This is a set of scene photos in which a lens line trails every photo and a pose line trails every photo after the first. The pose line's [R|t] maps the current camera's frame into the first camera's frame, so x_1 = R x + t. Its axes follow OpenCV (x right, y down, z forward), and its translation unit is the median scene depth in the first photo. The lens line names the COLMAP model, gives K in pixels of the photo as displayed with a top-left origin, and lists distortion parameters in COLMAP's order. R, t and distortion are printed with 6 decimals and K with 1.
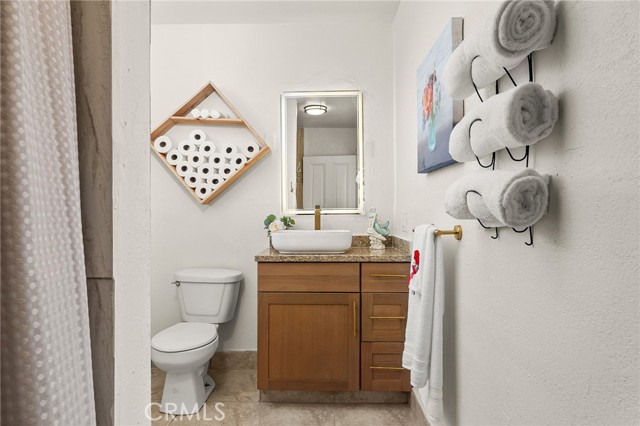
lens RADIAL K [[376.1, 0, 320.0], [0, 376.1, 213.0], [0, 0, 1]] dist [0.008202, 0.000625]
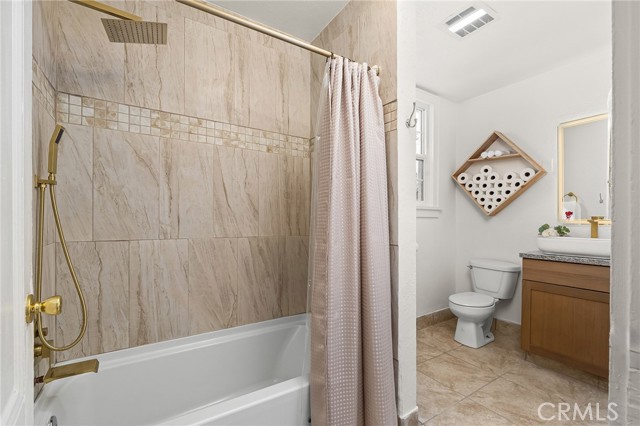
lens RADIAL K [[275.5, 0, 322.3], [0, 275.5, 218.2], [0, 0, 1]] dist [-0.006903, -0.000021]
pose [[0.575358, 0.001167, -0.817901, 0.192071], [-0.008518, 0.999953, -0.004566, -0.004187], [0.817857, 0.009594, 0.575341, -0.152316]]
